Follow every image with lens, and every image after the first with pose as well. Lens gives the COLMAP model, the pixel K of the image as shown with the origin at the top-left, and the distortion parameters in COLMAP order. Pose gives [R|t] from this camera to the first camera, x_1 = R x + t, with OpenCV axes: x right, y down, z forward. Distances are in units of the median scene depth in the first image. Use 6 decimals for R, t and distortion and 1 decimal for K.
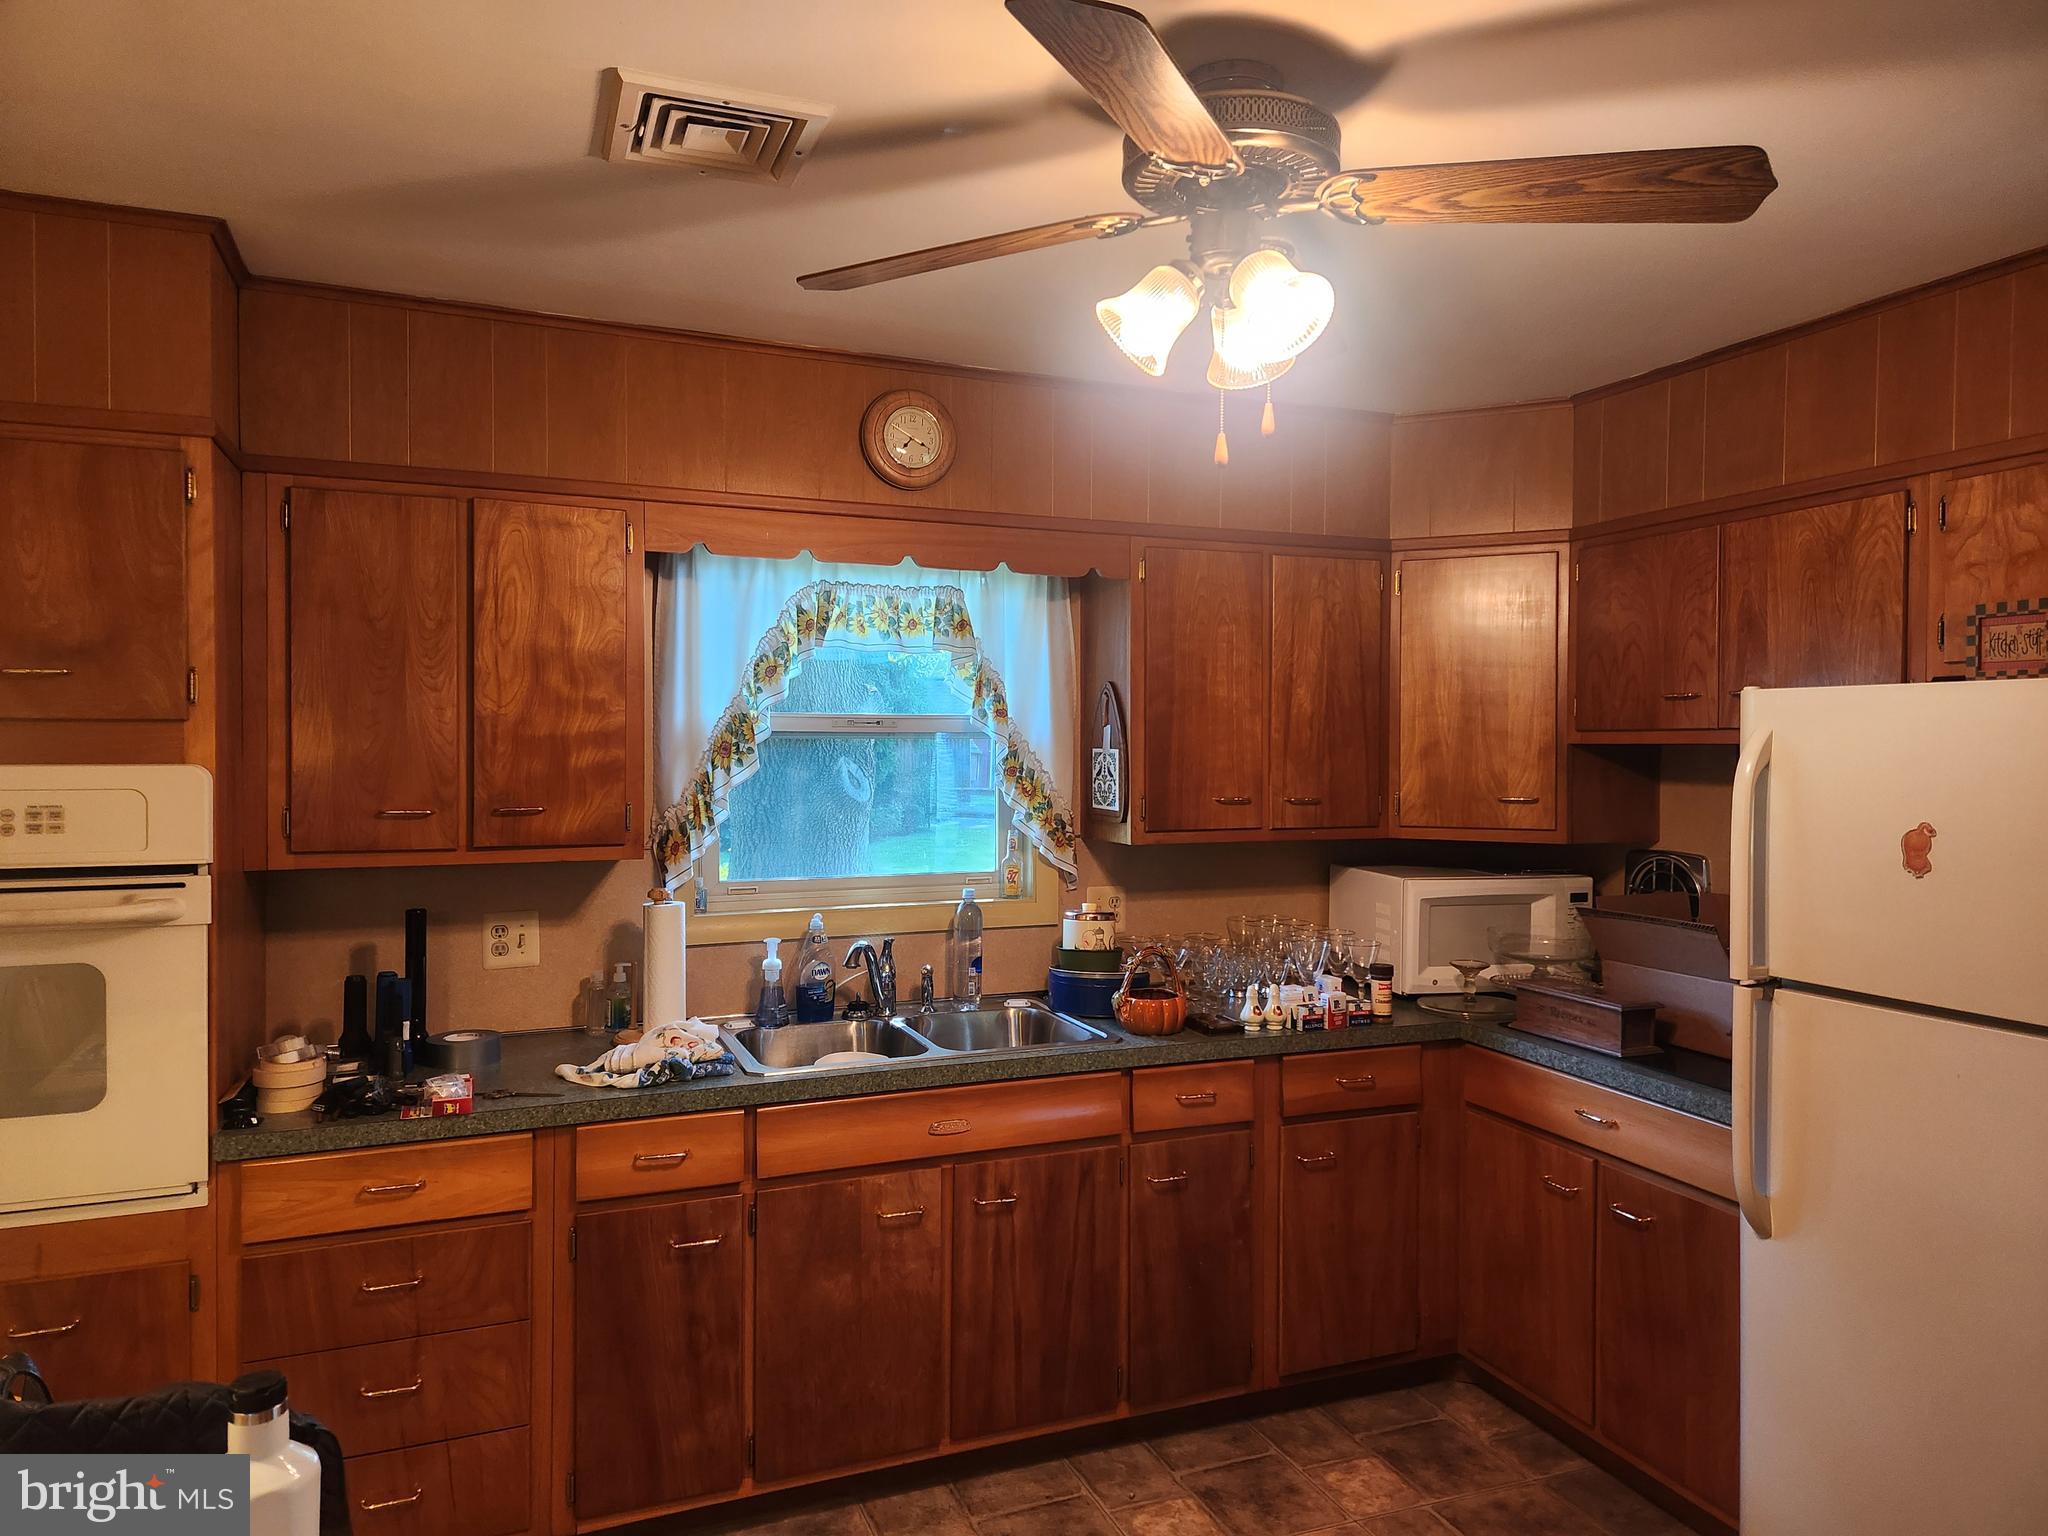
lens RADIAL K [[1377.8, 0, 1030.8], [0, 1377.8, 769.5], [0, 0, 1]] dist [0.077220, -0.075856]
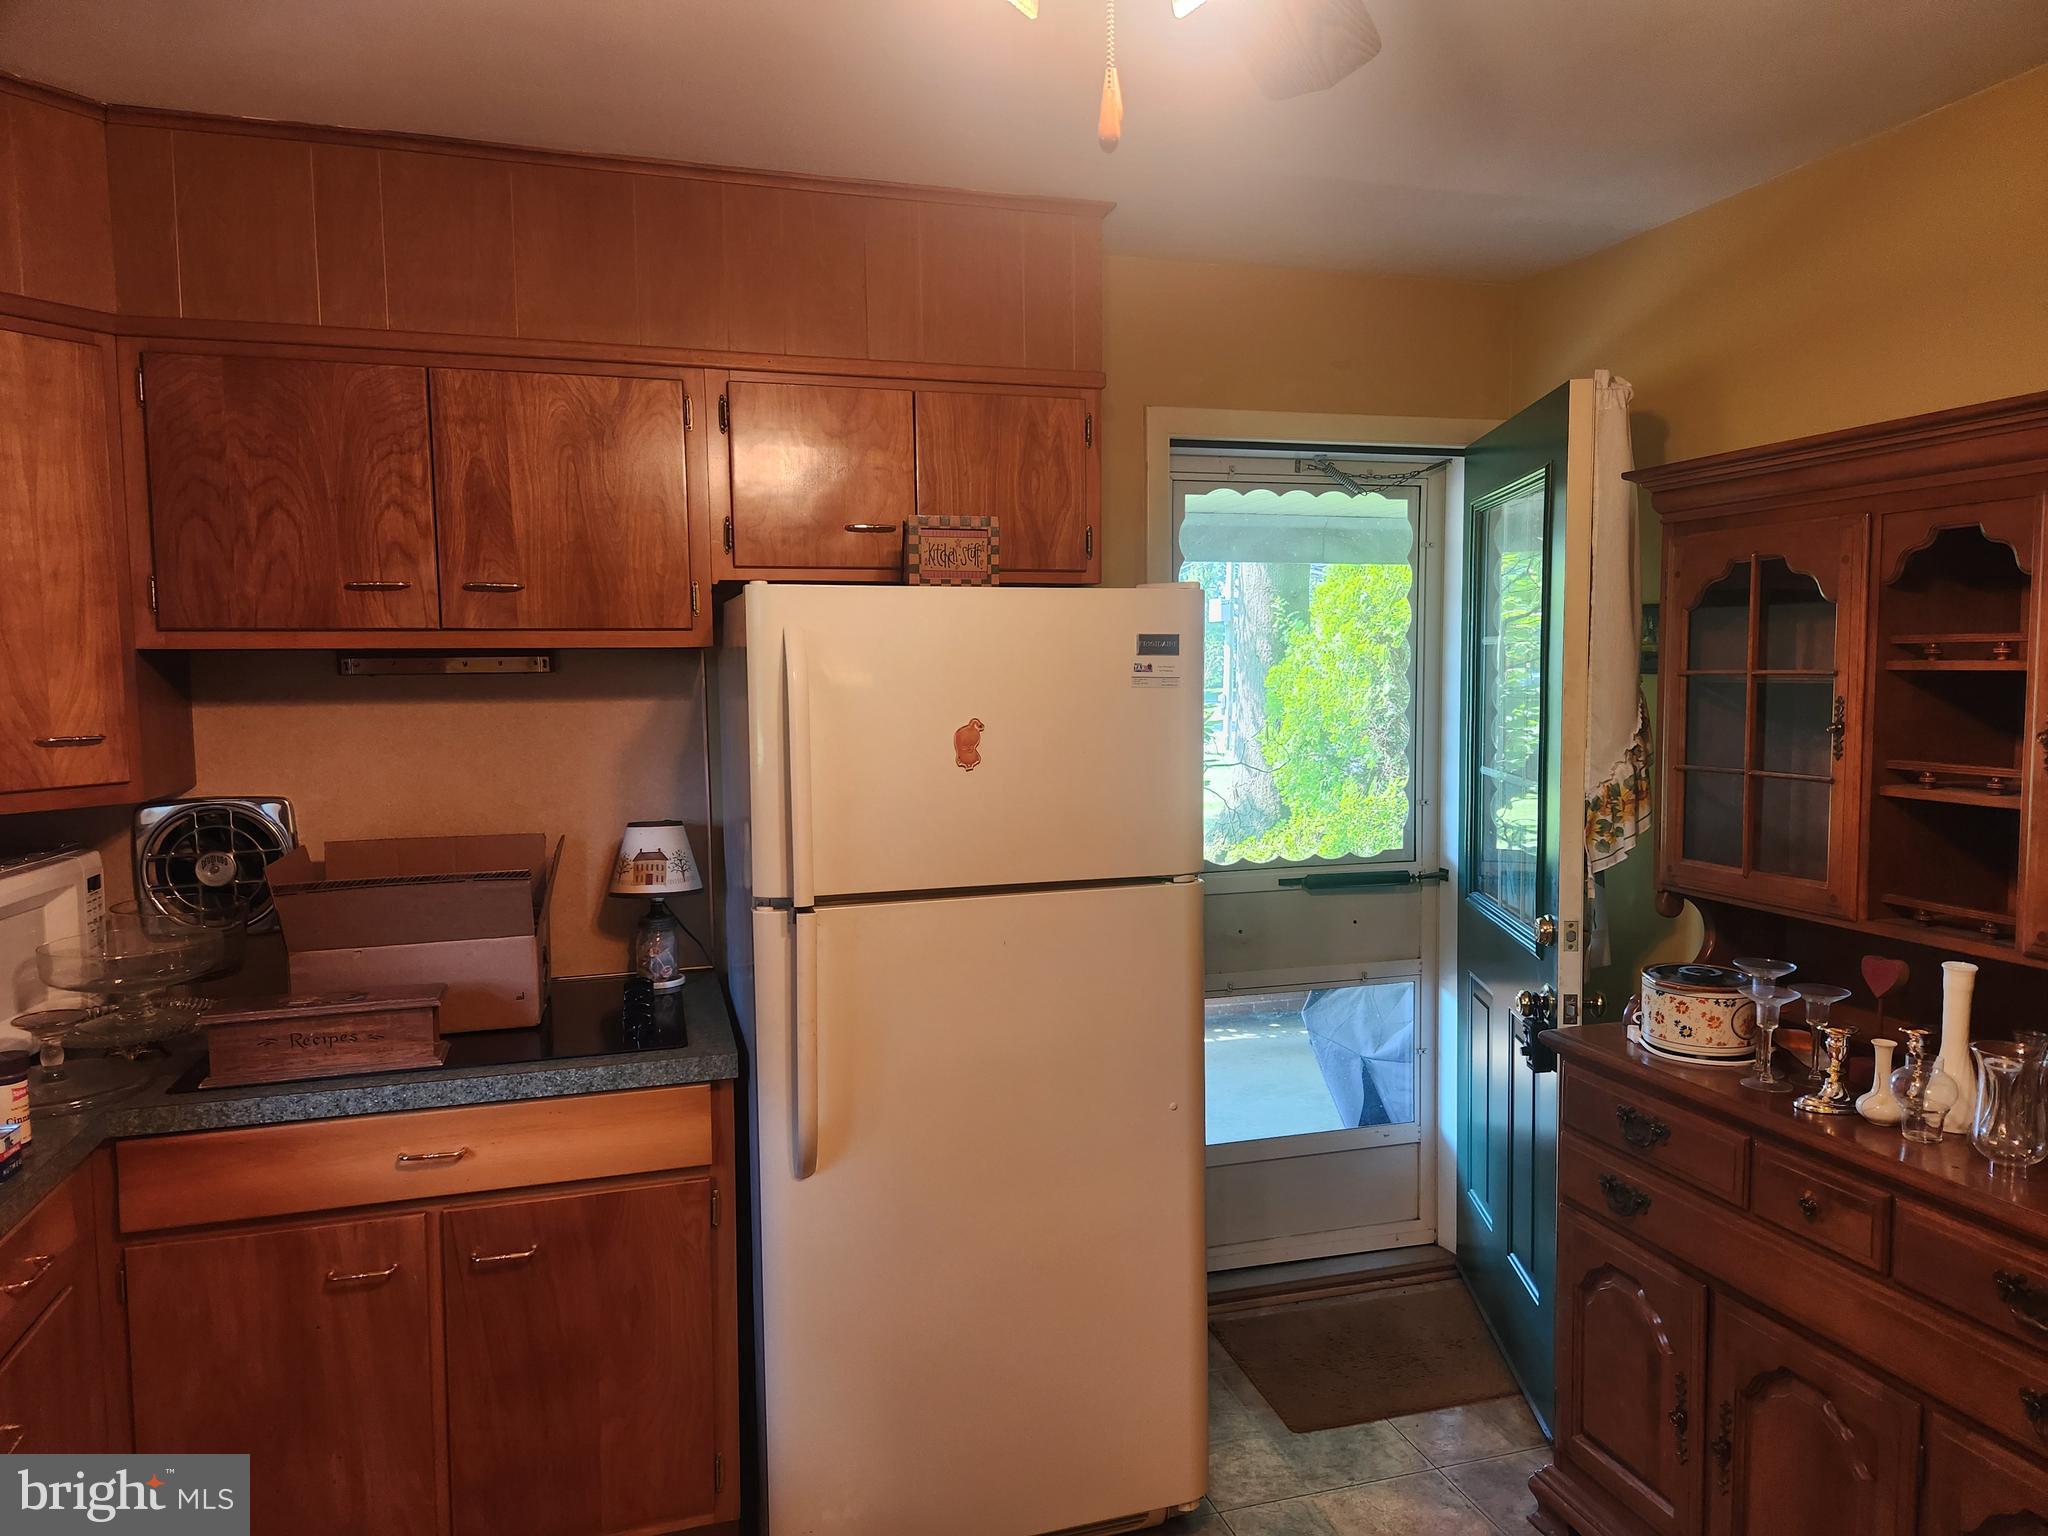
lens RADIAL K [[1377.8, 0, 1030.8], [0, 1377.8, 769.5], [0, 0, 1]] dist [0.077220, -0.075856]
pose [[0.067101, -0.086195, 0.994016, -0.284797], [0.026780, 0.996058, 0.084564, -0.007772], [-0.997387, 0.020946, 0.069145, 0.614331]]
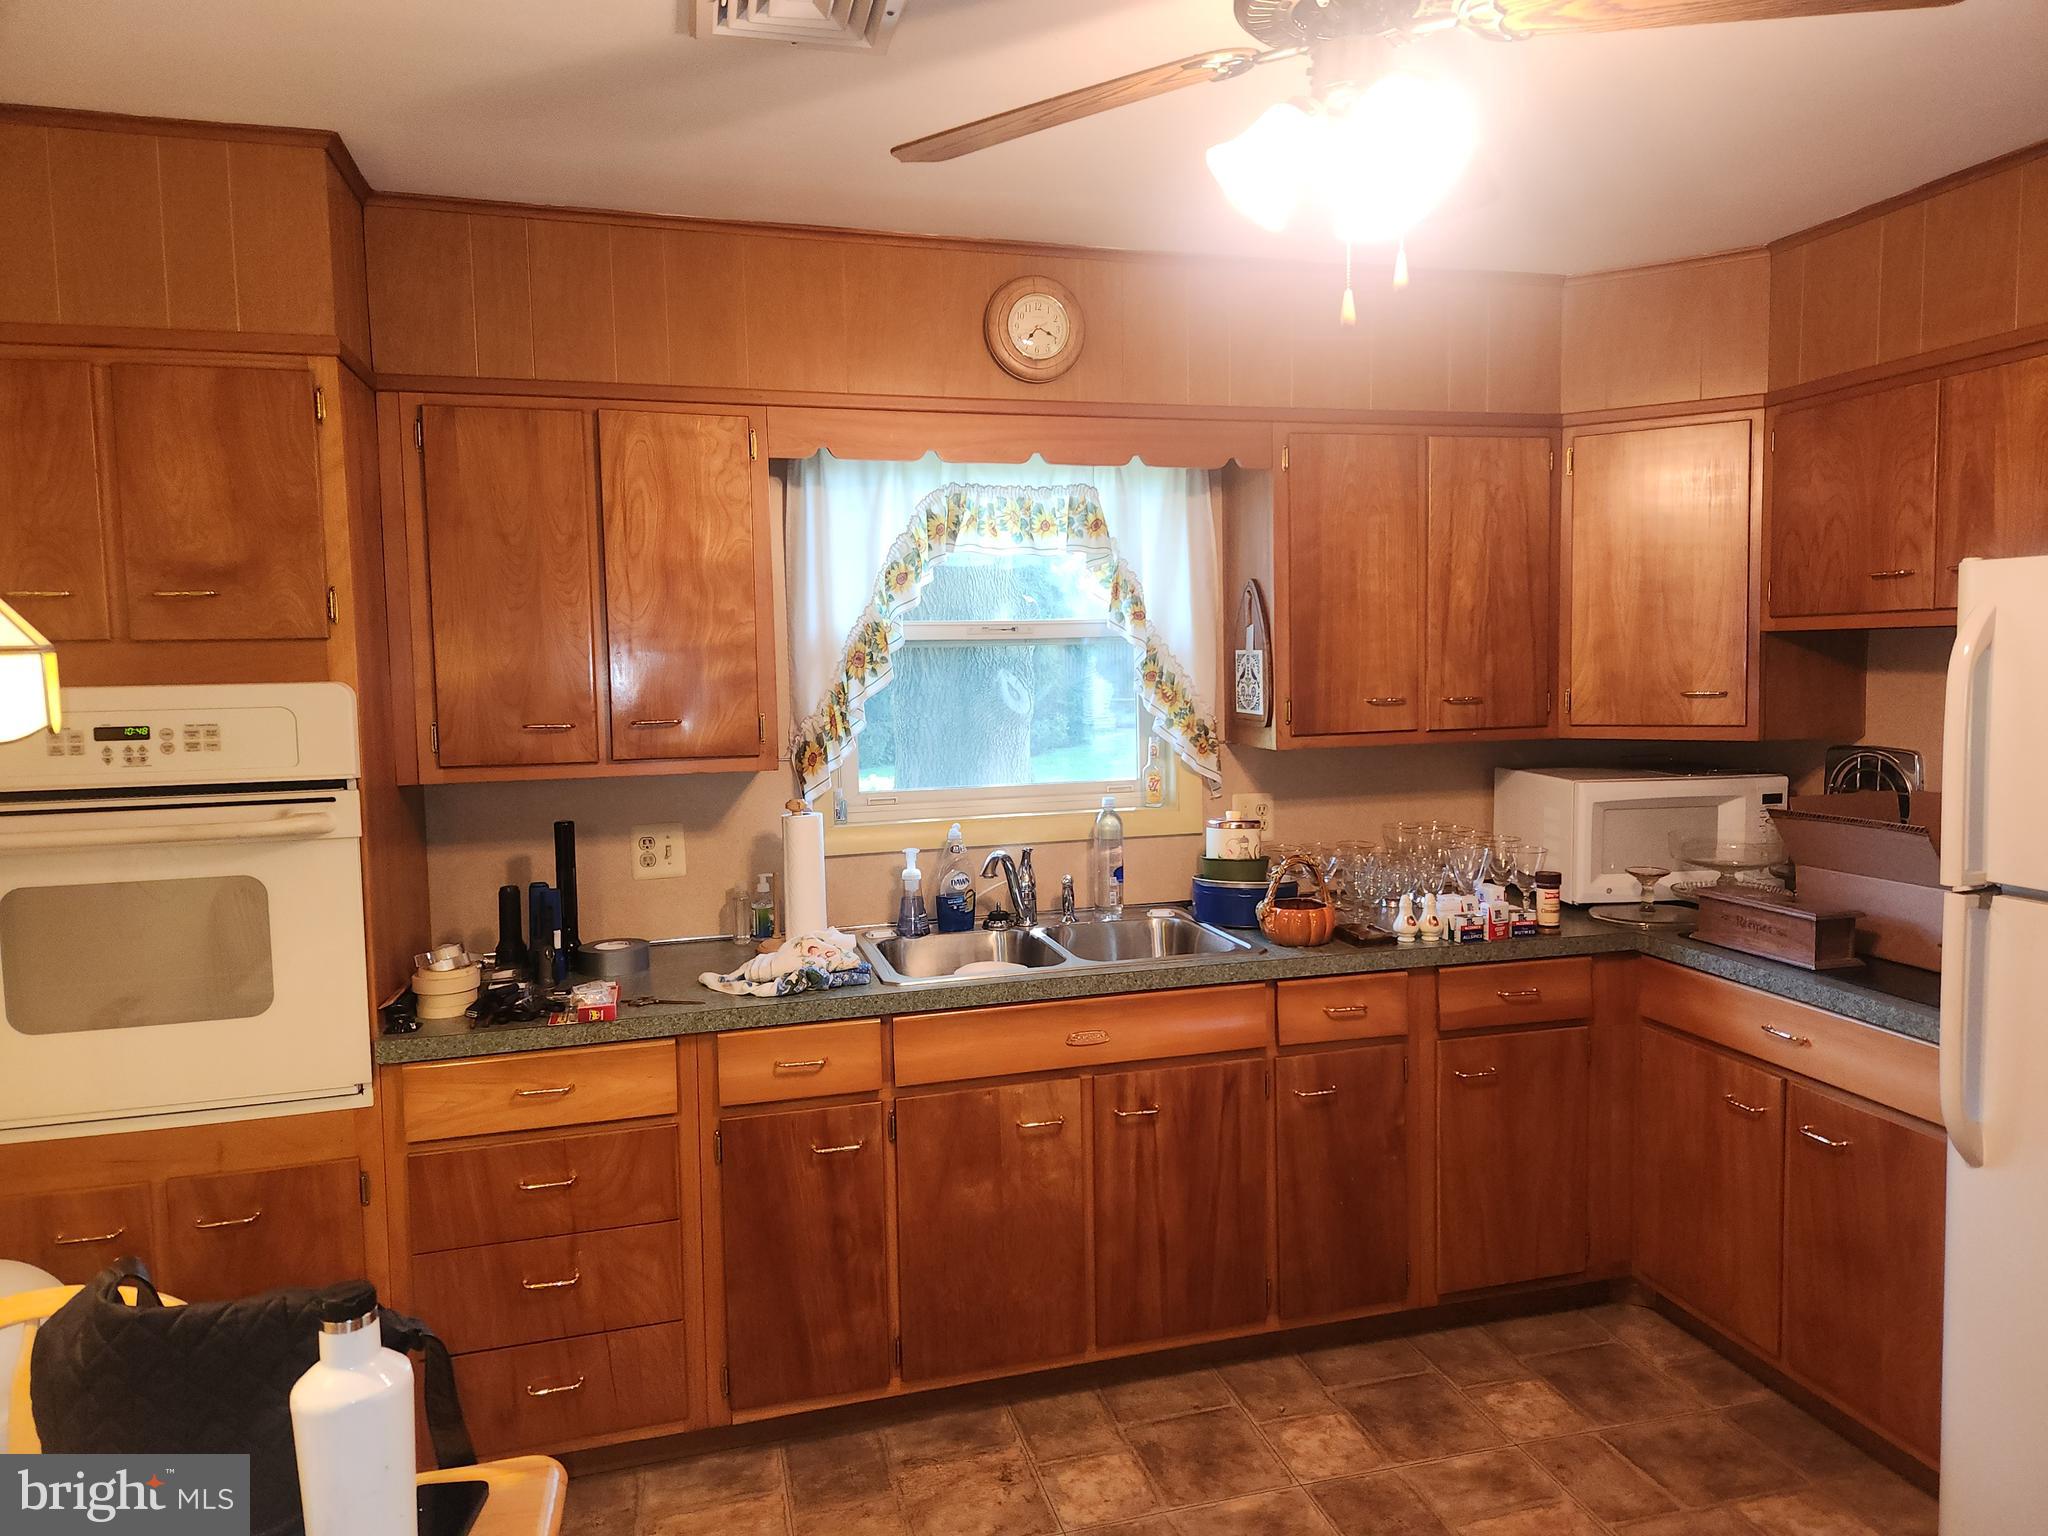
lens RADIAL K [[1383.6, 0, 1039.4], [0, 1383.6, 760.8], [0, 0, 1]] dist [0.077080, -0.071238]
pose [[0.993548, -0.014175, -0.112526, 0.020201], [0.020673, 0.998172, 0.056791, 0.004789], [0.111515, -0.058750, 0.992025, 0.028882]]
